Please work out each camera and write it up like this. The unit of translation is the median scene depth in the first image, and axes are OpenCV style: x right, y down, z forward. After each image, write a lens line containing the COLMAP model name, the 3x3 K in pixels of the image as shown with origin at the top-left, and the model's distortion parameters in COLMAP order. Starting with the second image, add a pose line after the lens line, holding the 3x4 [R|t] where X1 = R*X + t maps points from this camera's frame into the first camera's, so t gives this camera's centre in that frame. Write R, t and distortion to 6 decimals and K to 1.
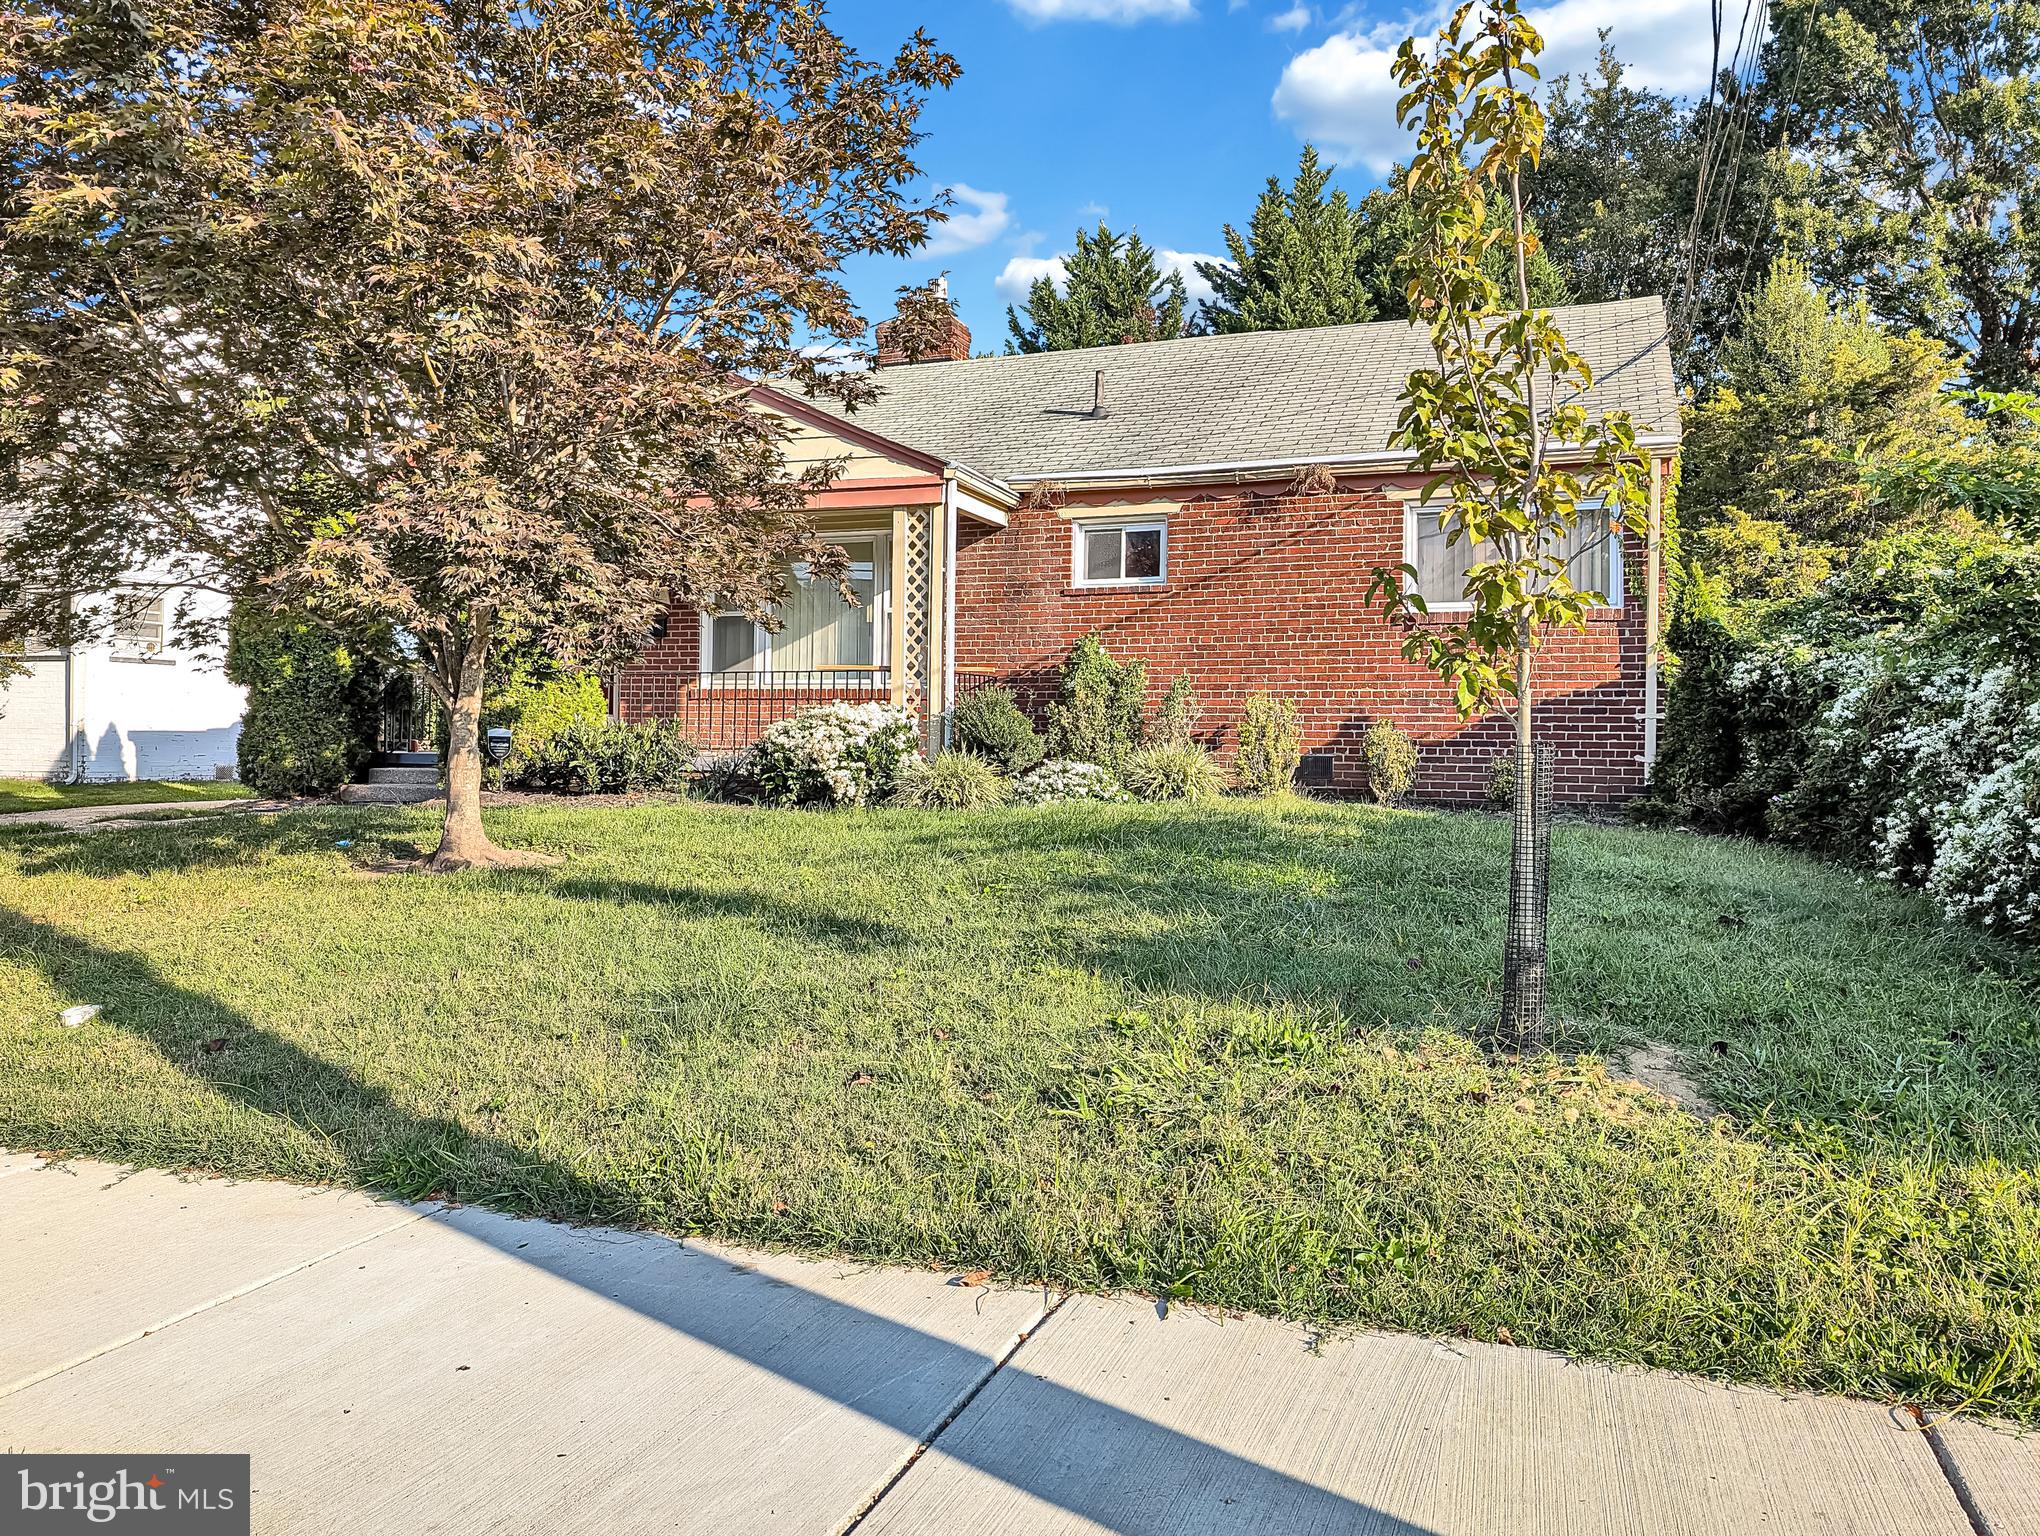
lens RADIAL K [[1417.5, 0, 1020.0], [0, 1417.5, 768.0], [0, 0, 1]] dist [0.081339, -0.107351]
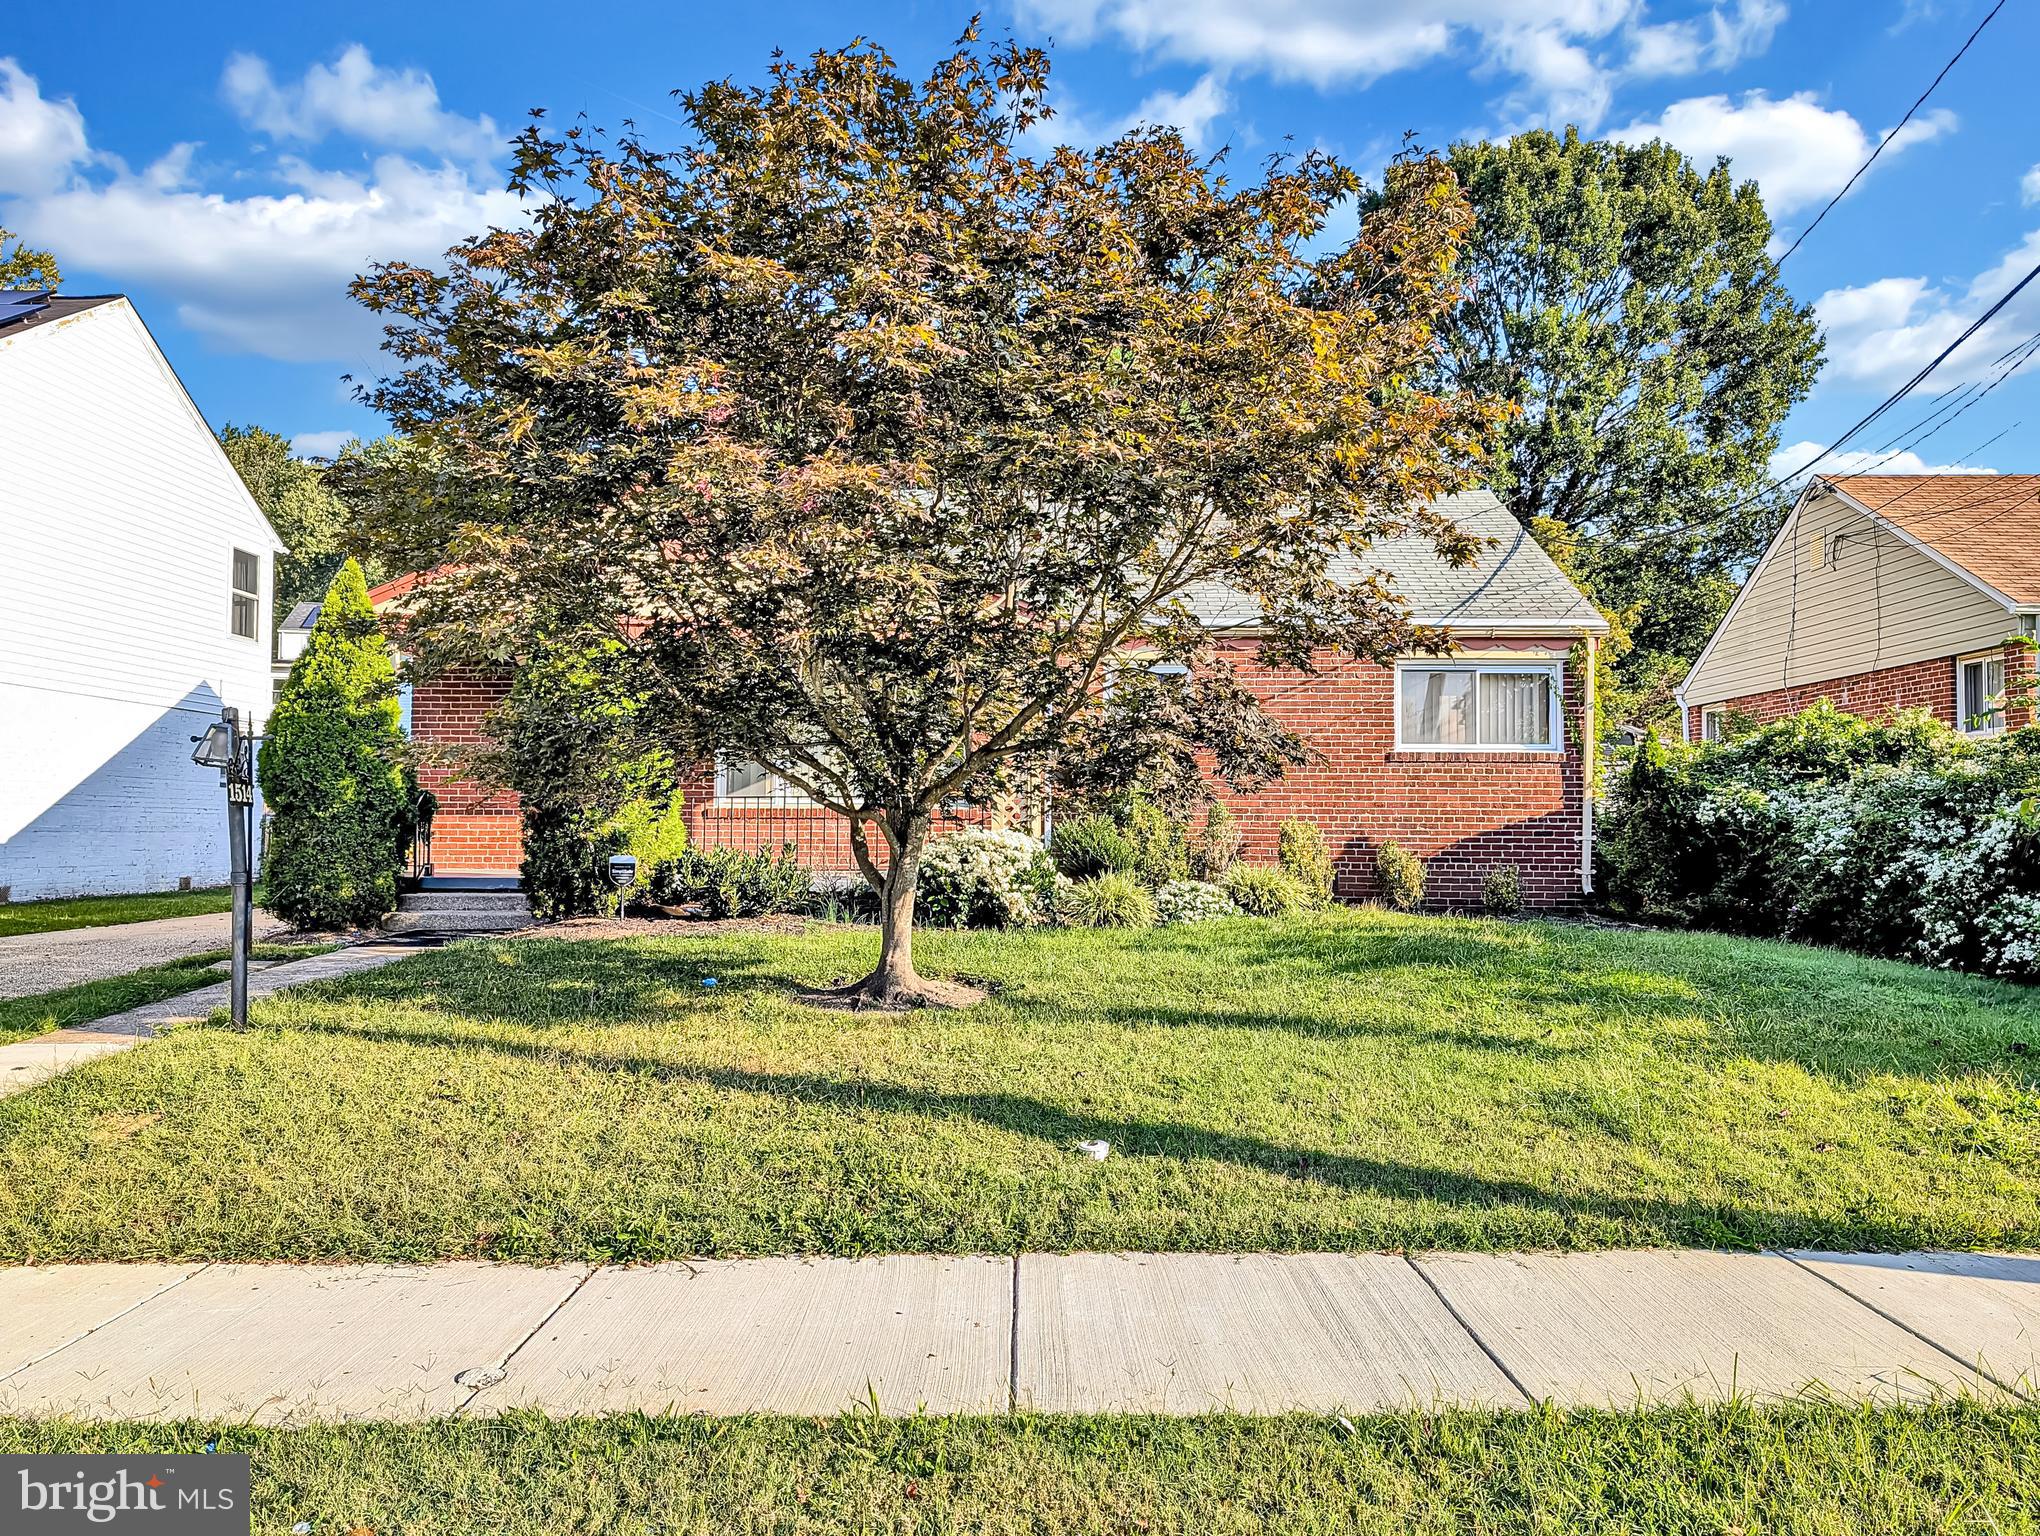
lens RADIAL K [[1417.5, 0, 1020.0], [0, 1417.5, 768.0], [0, 0, 1]] dist [0.081339, -0.107351]
pose [[0.944958, 0.010422, 0.327026, -0.450559], [0.009479, 0.998201, -0.059201, -0.027771], [-0.327055, 0.059043, 0.943159, -0.036980]]
